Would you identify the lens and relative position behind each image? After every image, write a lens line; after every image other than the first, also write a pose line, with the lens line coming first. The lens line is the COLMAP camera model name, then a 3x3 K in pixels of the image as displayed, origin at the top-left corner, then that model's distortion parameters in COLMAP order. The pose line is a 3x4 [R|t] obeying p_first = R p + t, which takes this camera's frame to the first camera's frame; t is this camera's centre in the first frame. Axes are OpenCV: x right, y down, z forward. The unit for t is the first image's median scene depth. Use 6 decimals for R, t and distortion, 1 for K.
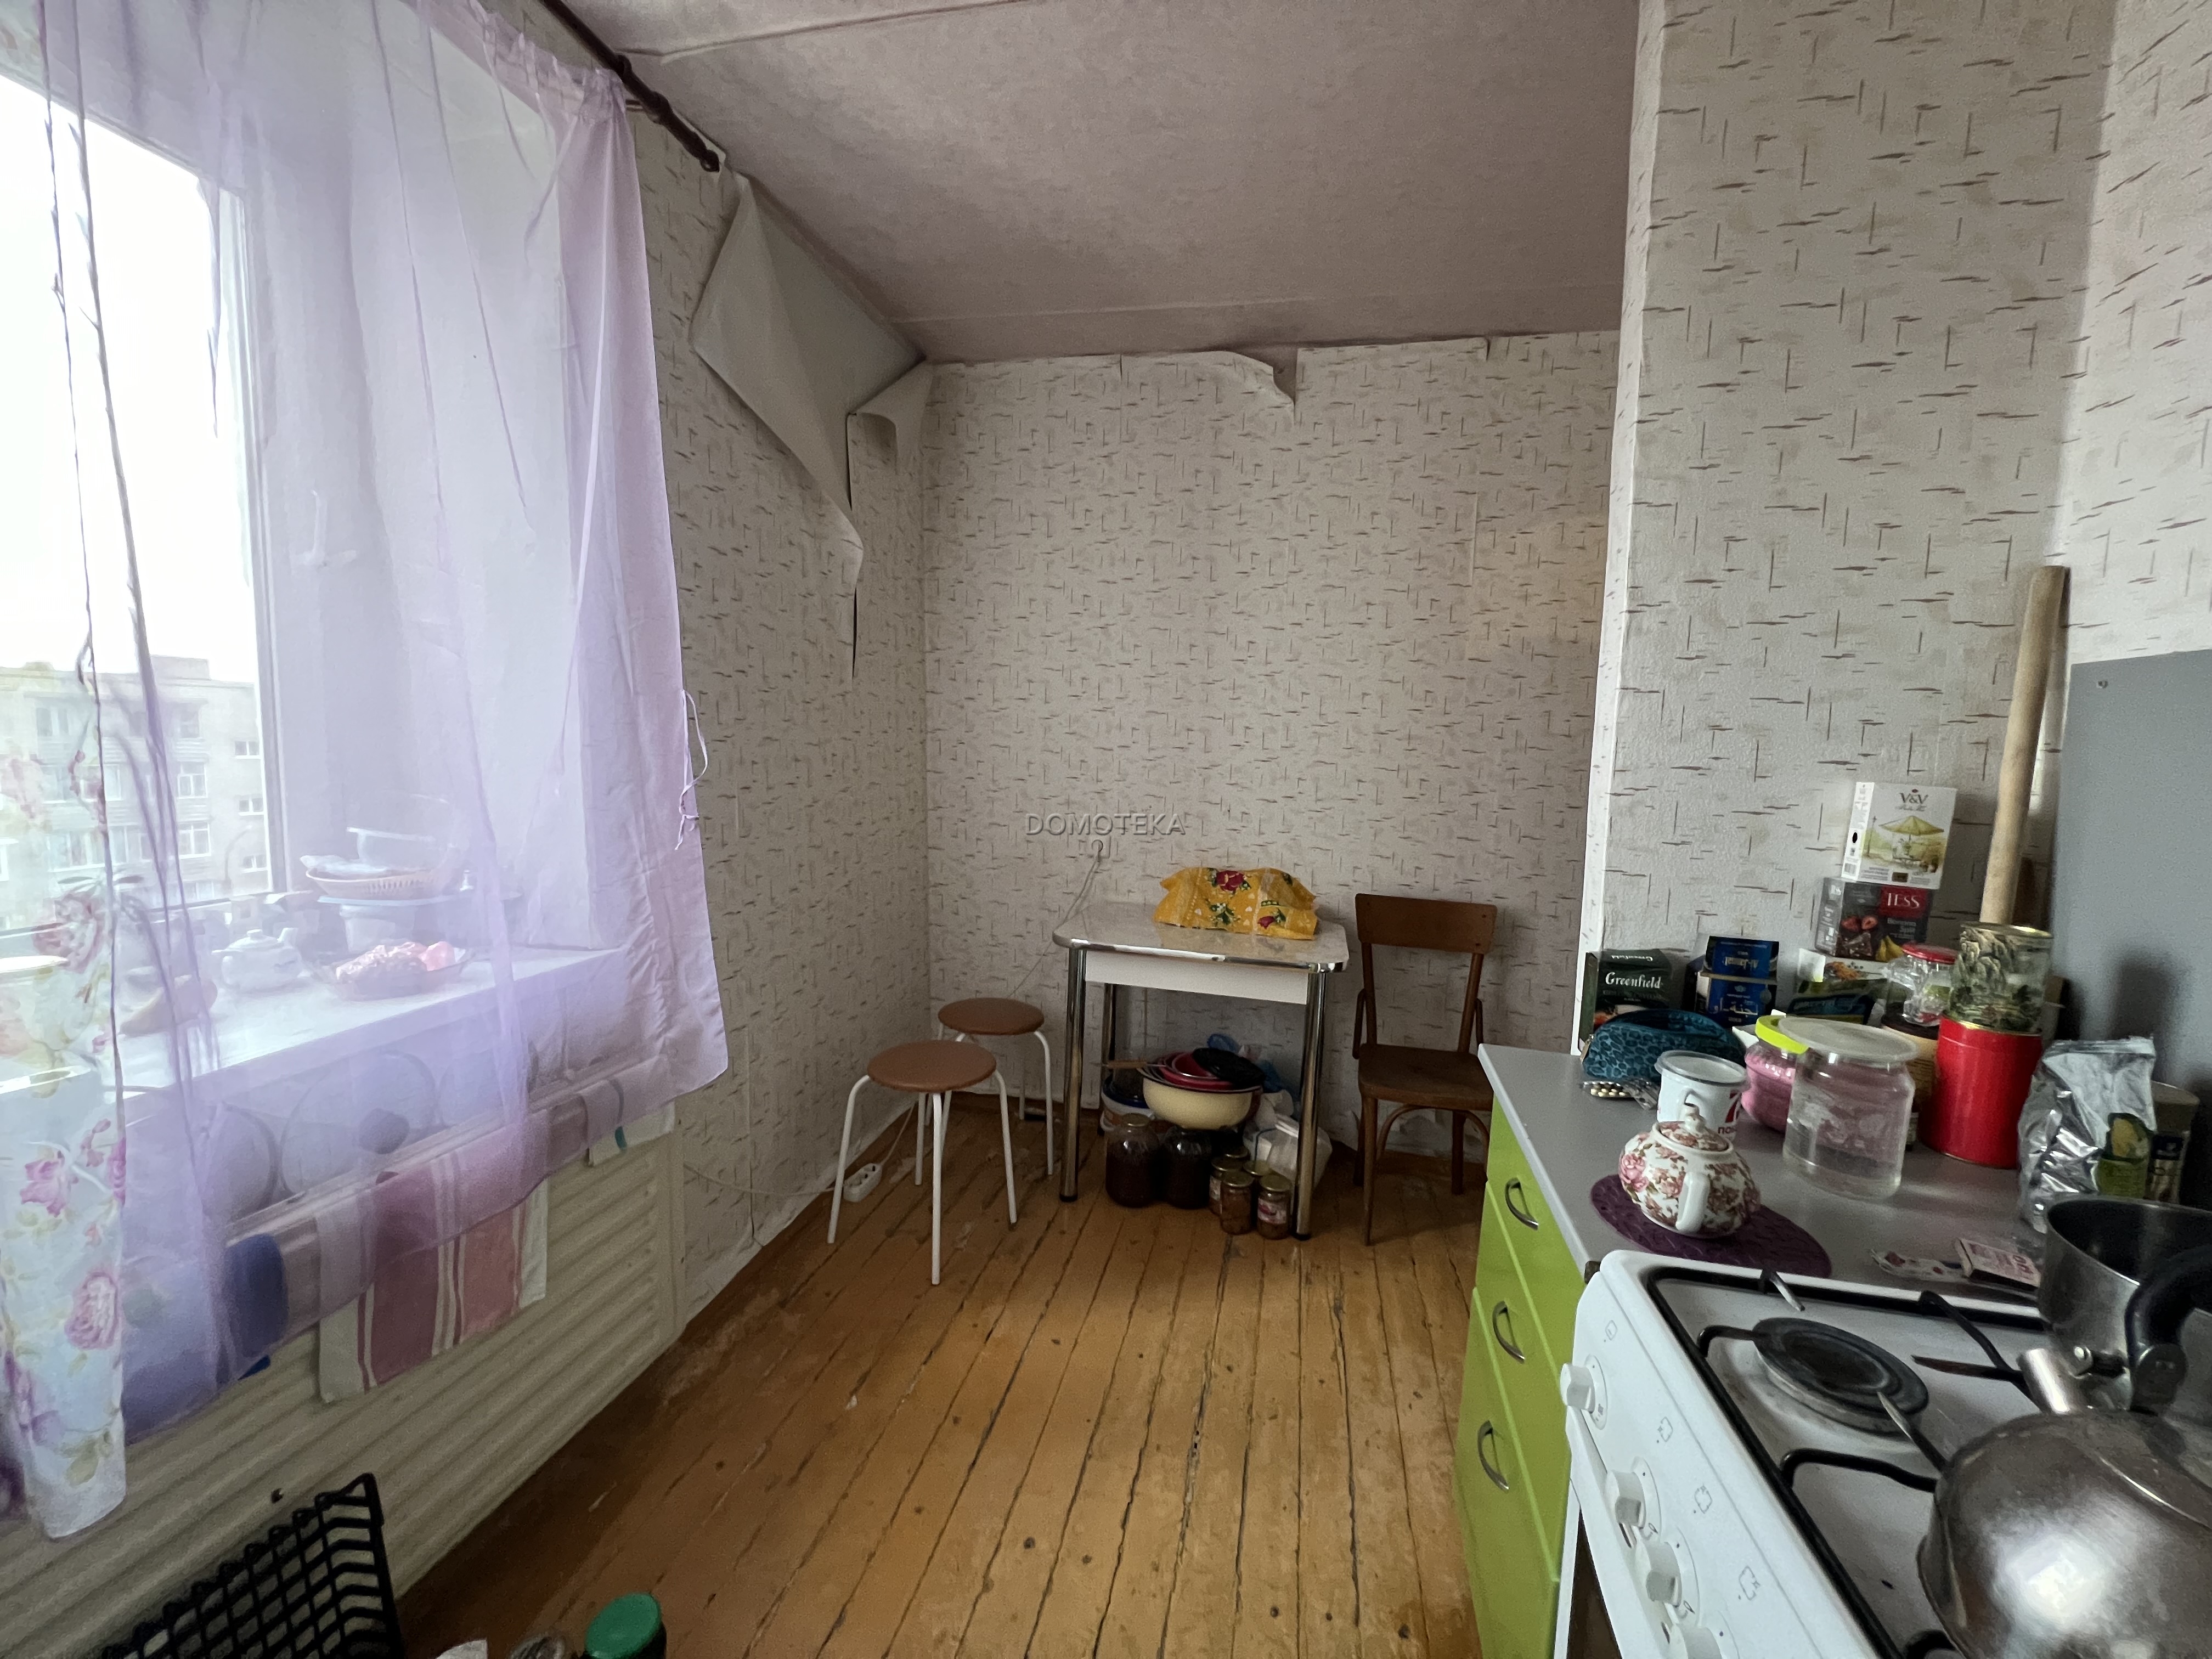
lens RADIAL K [[883.9, 0, 1102.9], [0, 883.9, 829.8], [0, 0, 1]] dist [-0.000755, -0.000359]
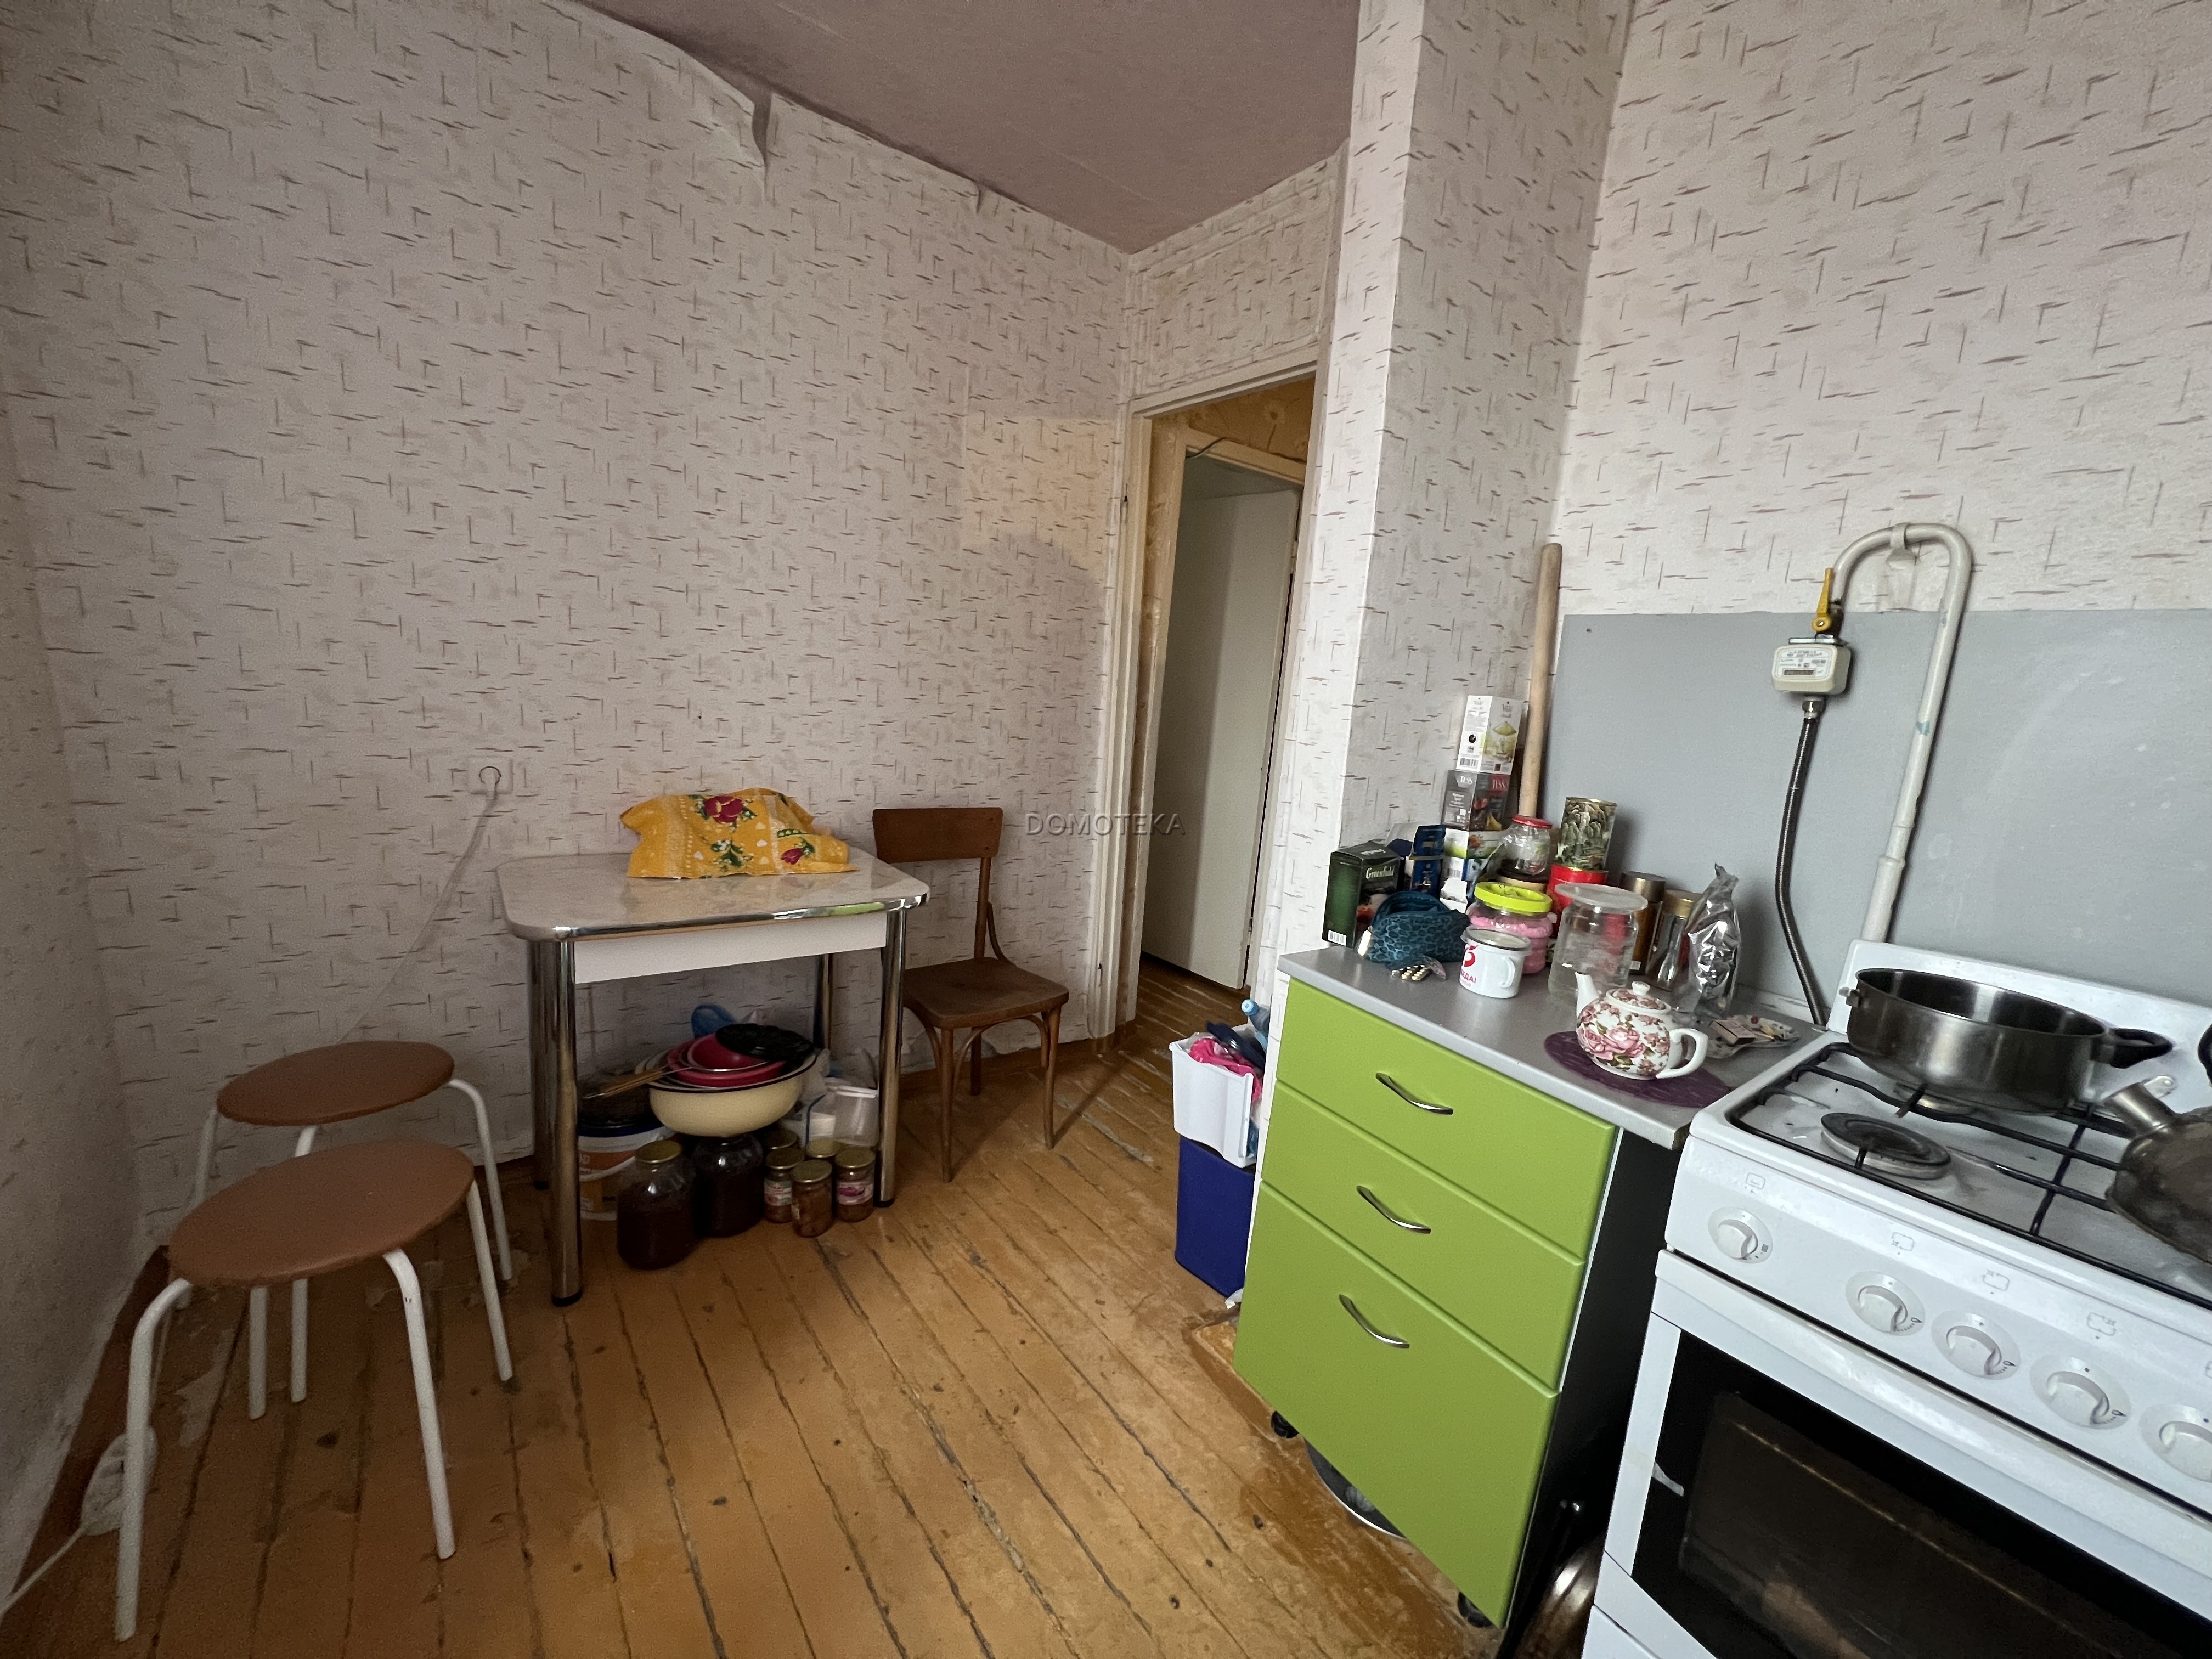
lens RADIAL K [[883.9, 0, 1098.2], [0, 883.9, 828.2], [0, 0, 1]] dist [-0.000755, -0.000359]
pose [[0.647995, -0.117939, 0.752458, -0.242219], [0.023852, 0.990596, 0.134723, -0.023658], [-0.761271, -0.069352, 0.644714, 0.274839]]
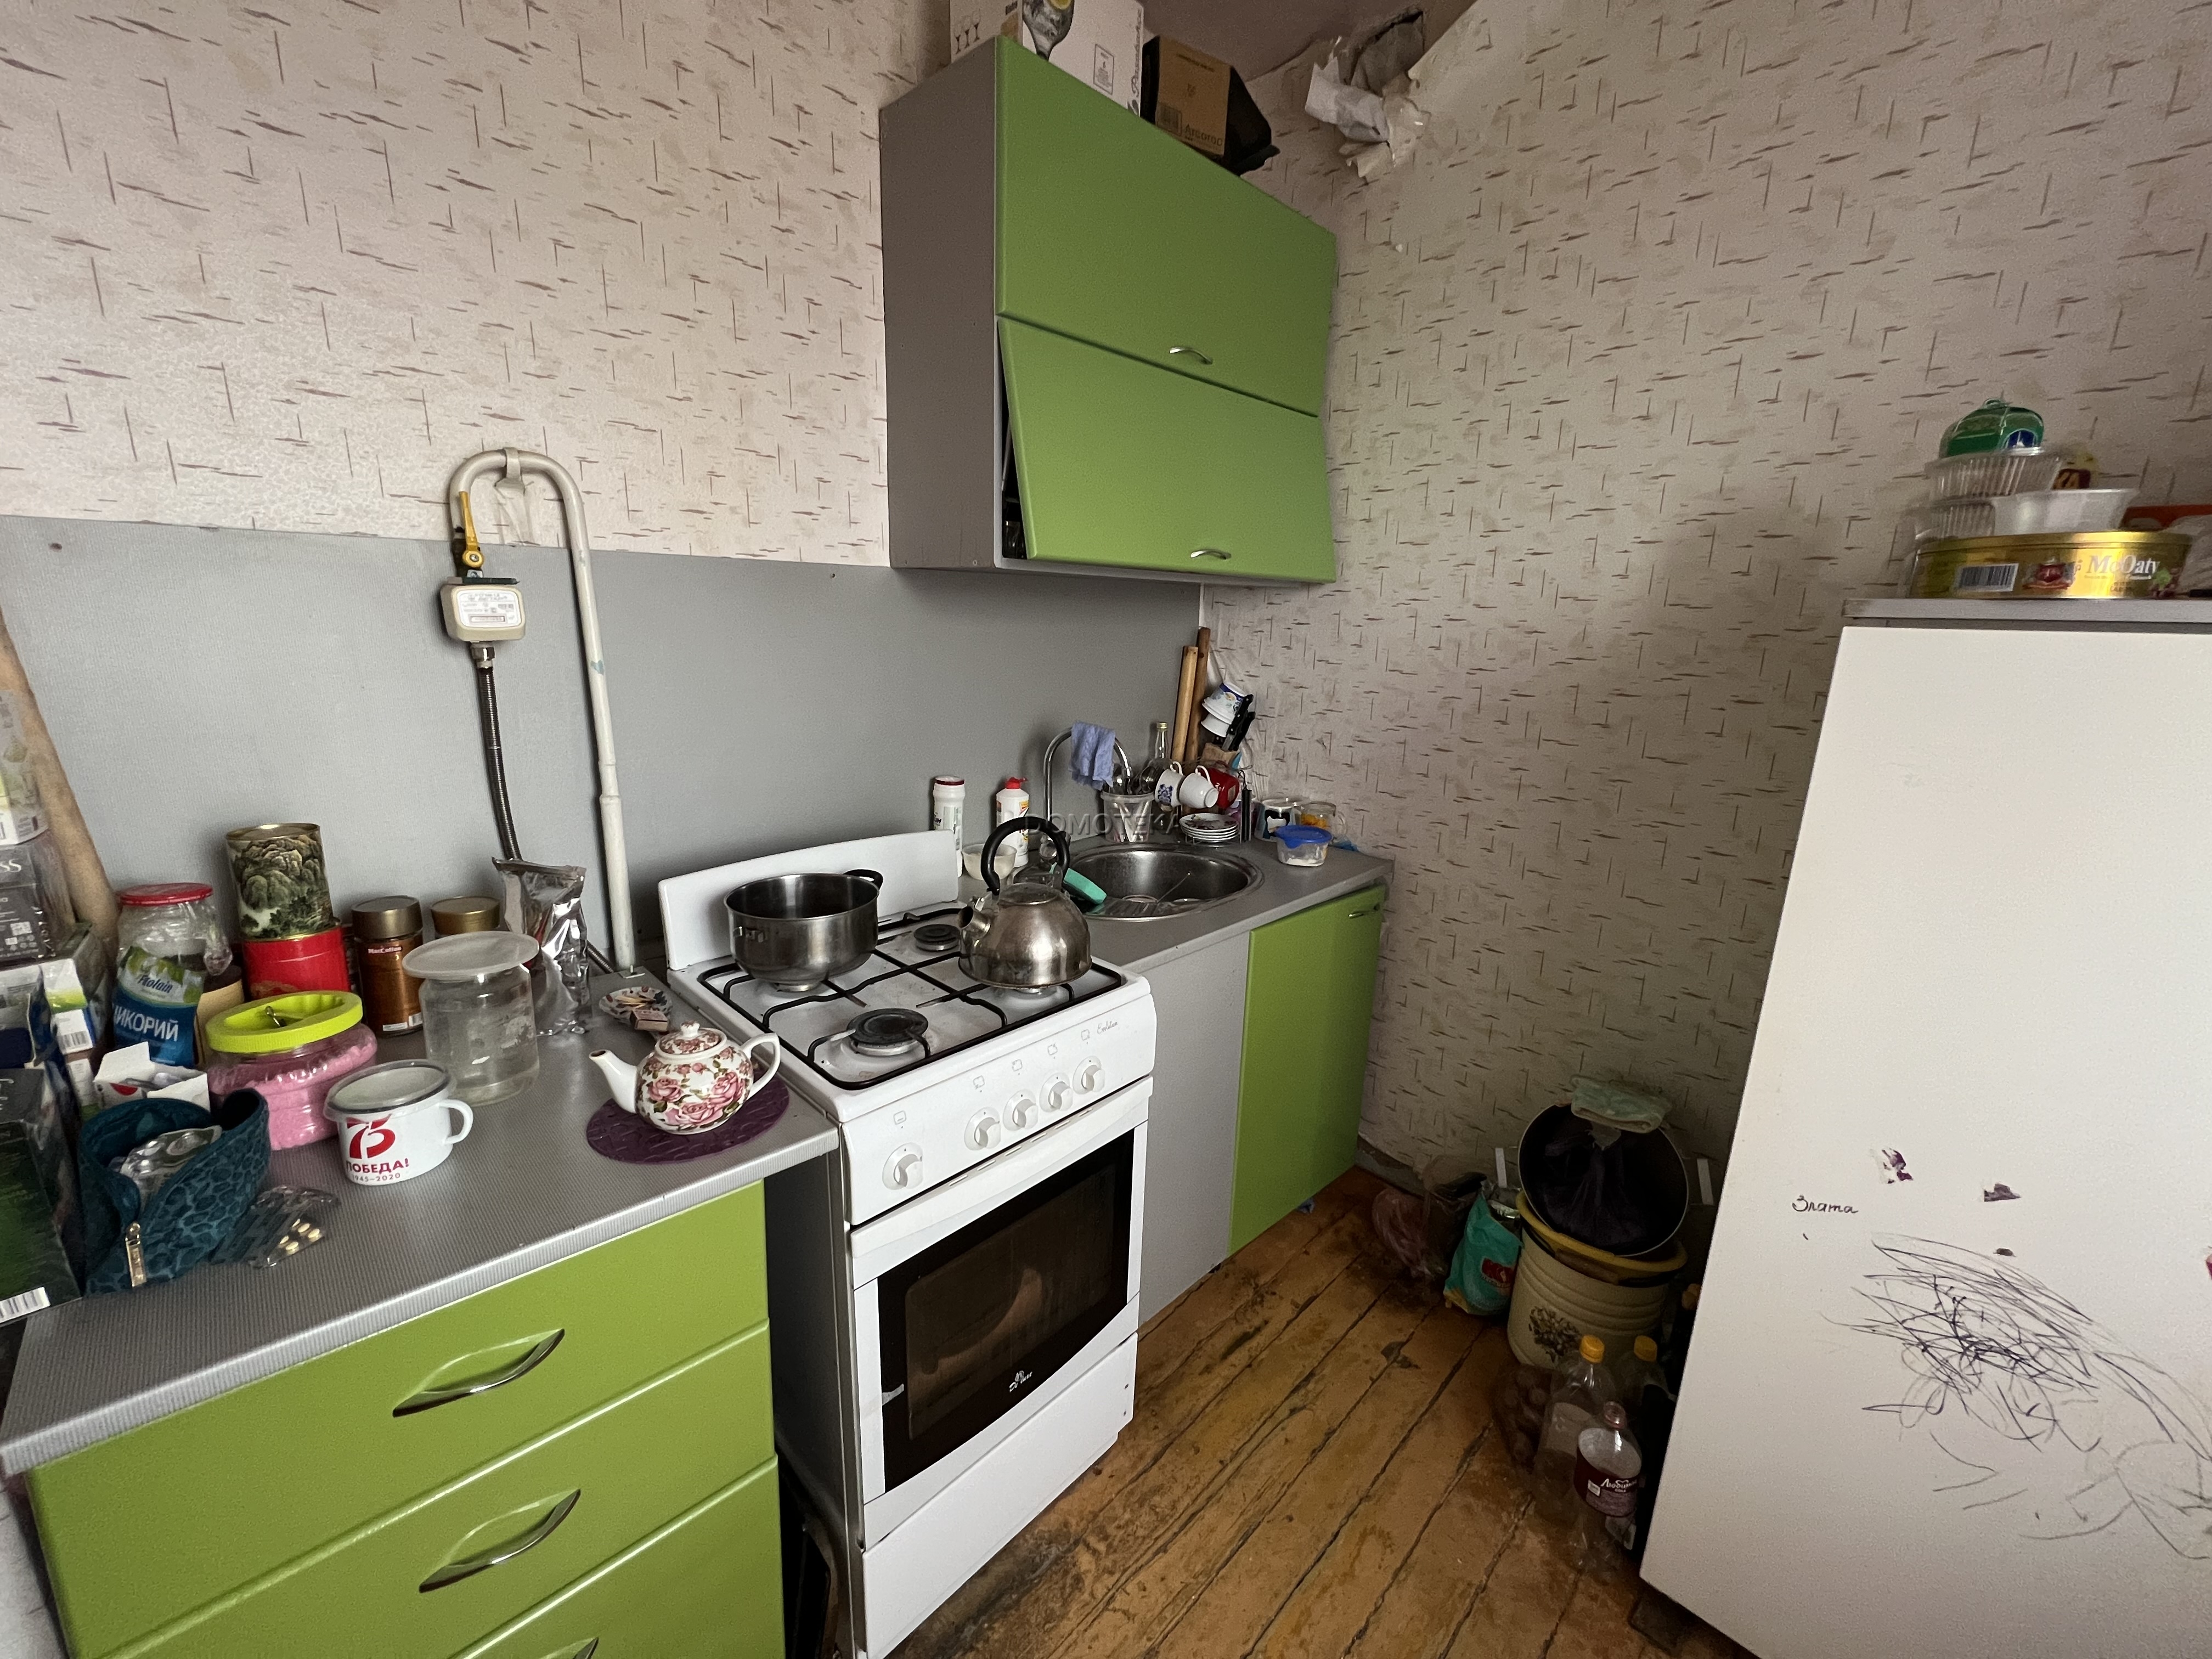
lens RADIAL K [[887.4, 0, 1100.5], [0, 887.4, 828.1], [0, 0, 1]] dist [-0.000984, -0.000193]
pose [[-0.850773, -0.183204, 0.492567, -0.076626], [-0.008277, 0.941824, 0.336004, -0.087172], [-0.525469, 0.281786, -0.802795, 0.524624]]
